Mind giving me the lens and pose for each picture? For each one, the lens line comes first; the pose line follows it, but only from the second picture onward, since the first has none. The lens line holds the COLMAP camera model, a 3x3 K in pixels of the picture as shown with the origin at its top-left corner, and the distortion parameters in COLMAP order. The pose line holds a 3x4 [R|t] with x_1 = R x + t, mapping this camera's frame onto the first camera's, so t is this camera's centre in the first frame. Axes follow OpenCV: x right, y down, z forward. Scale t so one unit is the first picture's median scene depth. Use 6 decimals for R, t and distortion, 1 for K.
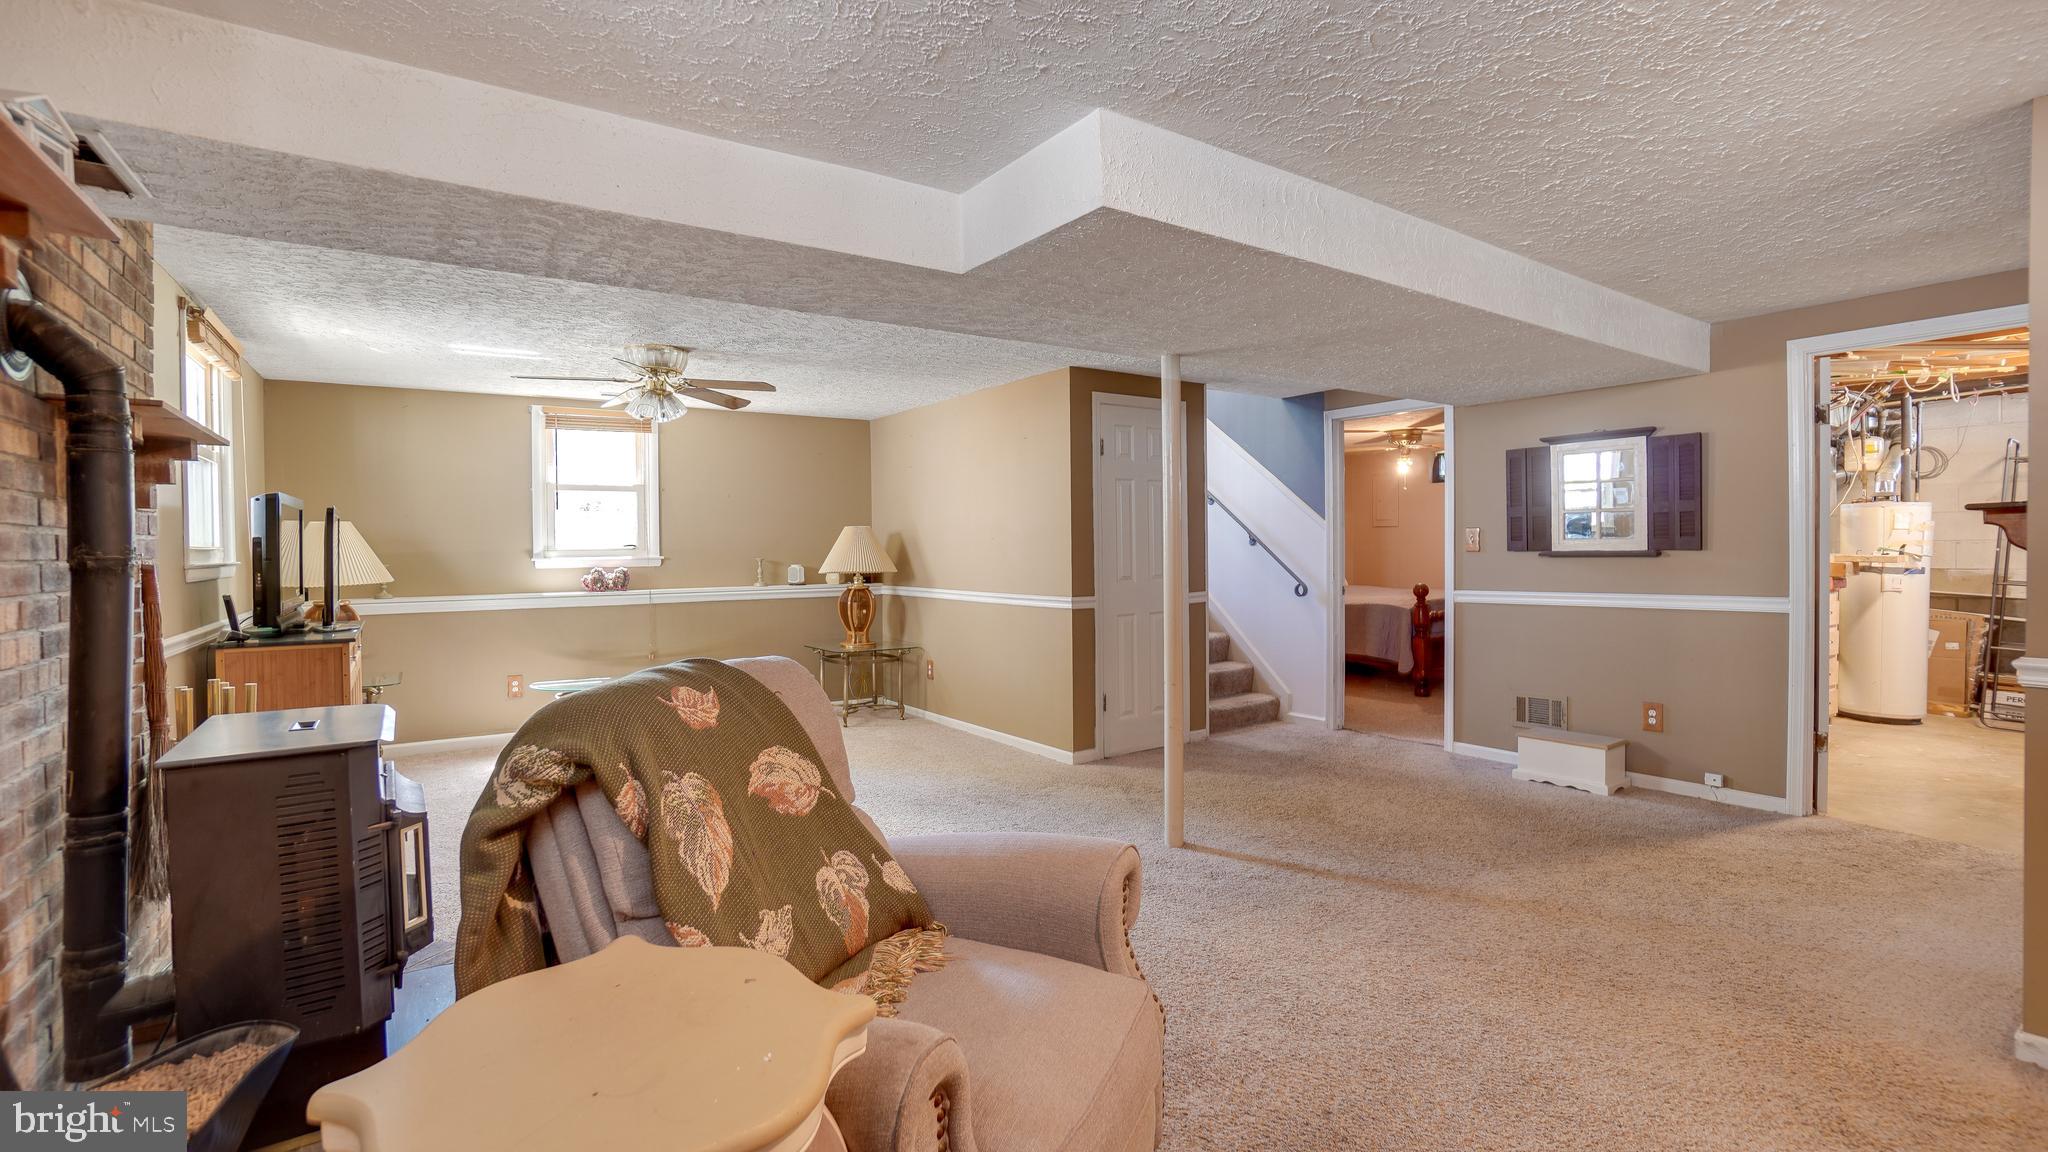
lens RADIAL K [[915.6, 0, 1017.1], [0, 915.6, 550.4], [0, 0, 1]] dist [-0.067372, 0.027212]
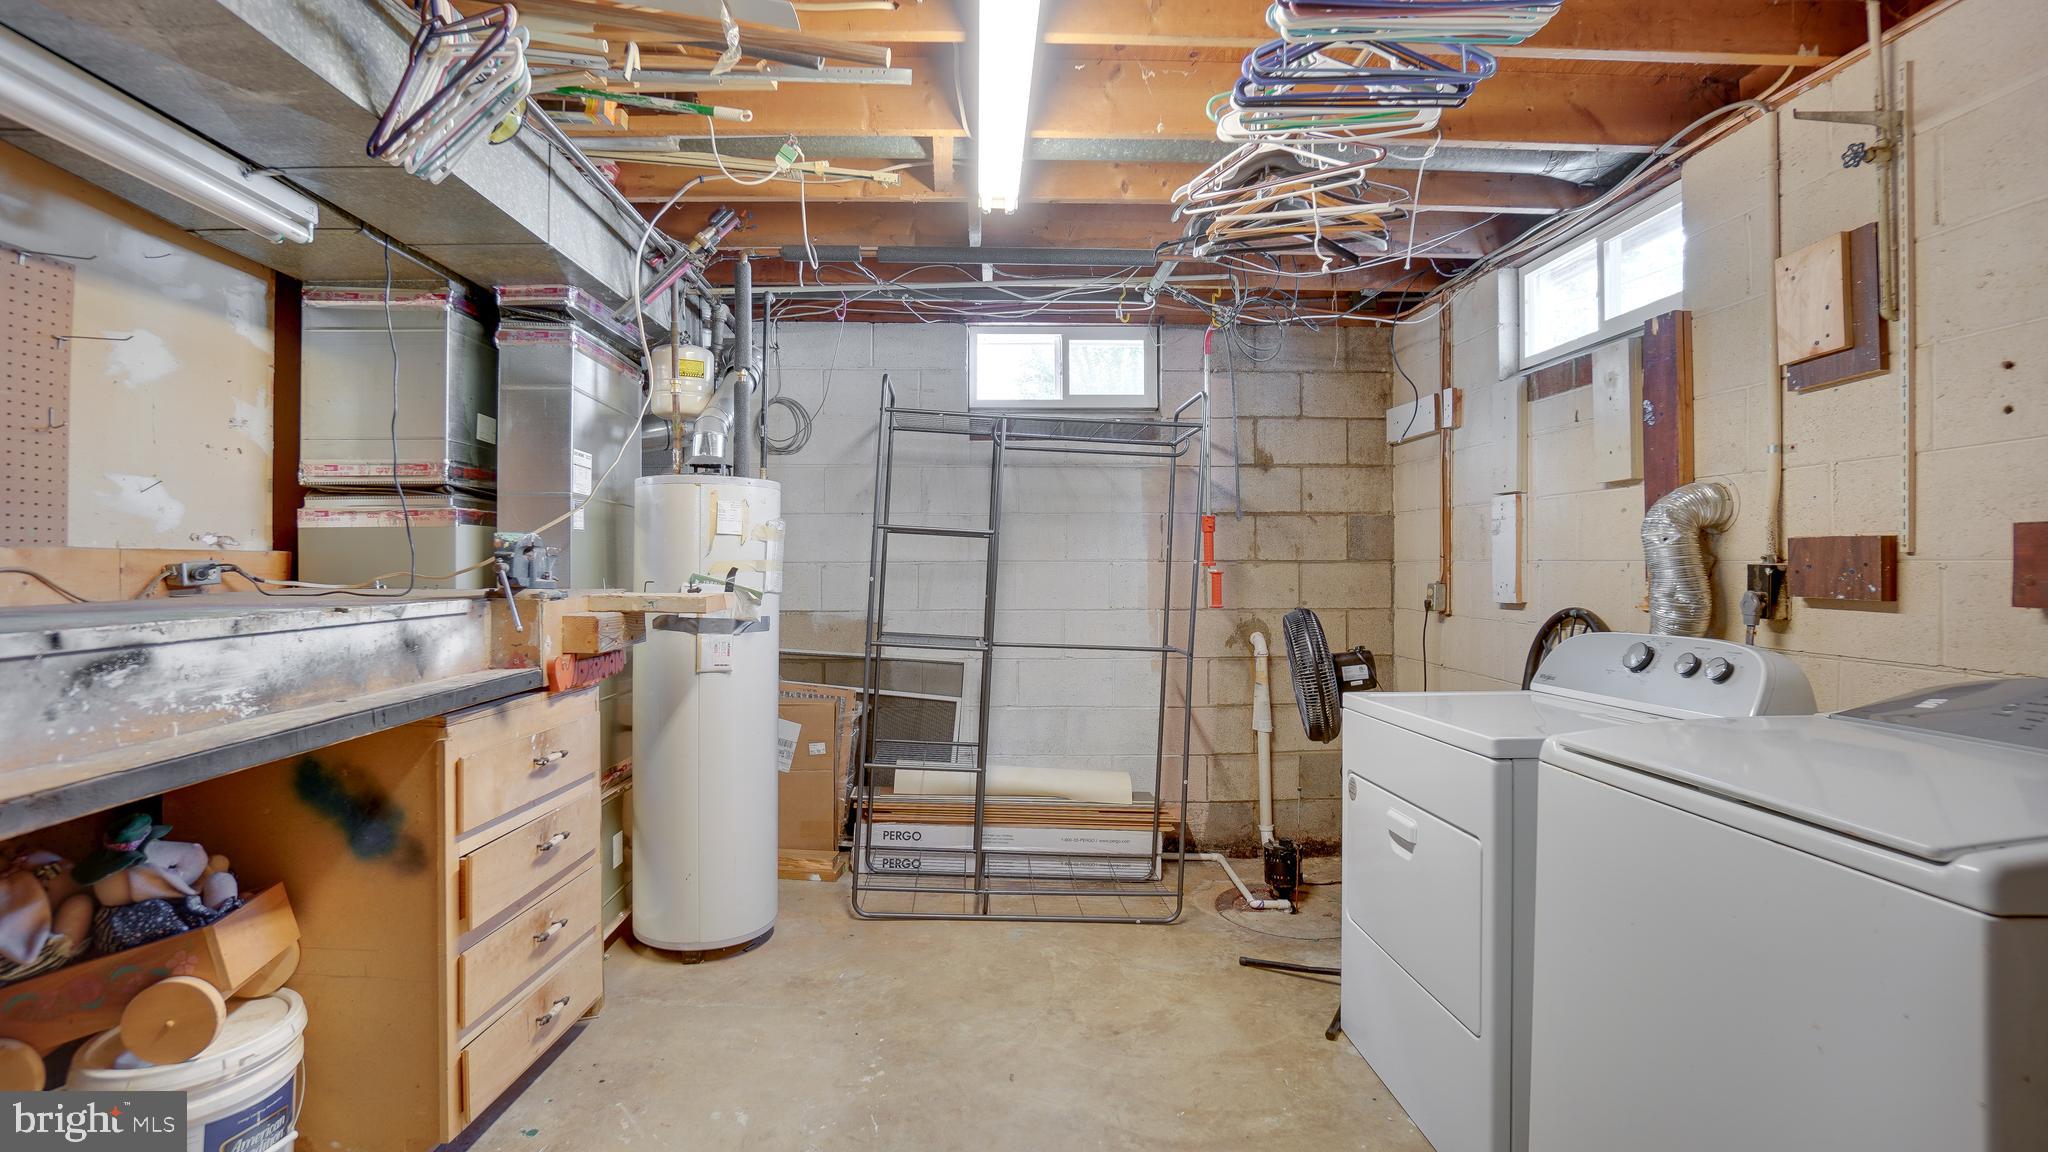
lens RADIAL K [[907.7, 0, 1005.9], [0, 907.7, 565.2], [0, 0, 1]] dist [-0.064731, 0.025660]
pose [[0.544462, -0.008473, 0.838743, 0.667793], [0.006374, 0.999962, 0.005964, -0.010034], [-0.838761, 0.002099, 0.544495, 0.602187]]
